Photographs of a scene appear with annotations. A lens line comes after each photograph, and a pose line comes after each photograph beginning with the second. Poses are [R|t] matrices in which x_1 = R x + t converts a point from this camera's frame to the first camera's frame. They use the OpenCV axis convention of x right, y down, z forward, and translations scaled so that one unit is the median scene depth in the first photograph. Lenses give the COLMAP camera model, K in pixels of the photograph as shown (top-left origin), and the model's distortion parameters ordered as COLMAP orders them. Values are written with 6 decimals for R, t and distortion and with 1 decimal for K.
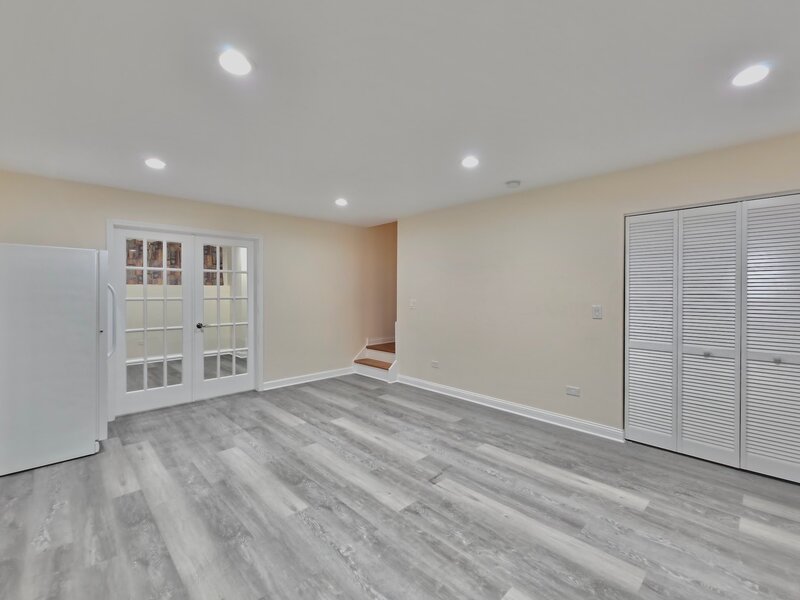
lens RADIAL K [[358.5, 0, 400.0], [0, 358.5, 300.0], [0, 0, 1]] dist [0.001819, 0.000416]
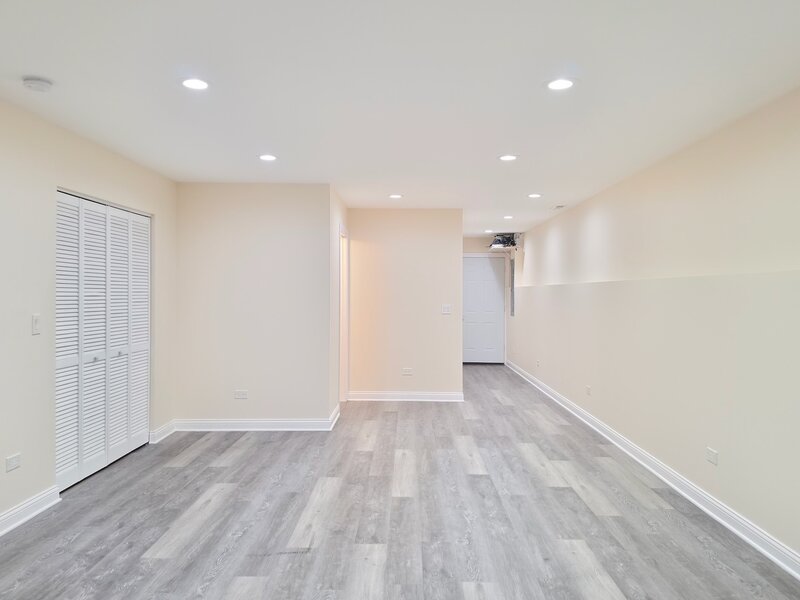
lens RADIAL K [[617.5, 0, 400.0], [0, 617.5, 300.0], [0, 0, 1]] dist [0.000545, -0.004716]
pose [[-0.715437, -0.007497, 0.698637, -1.024338], [0.014828, 0.999554, 0.025910, -0.043161], [-0.698520, 0.028897, -0.715007, 1.933232]]
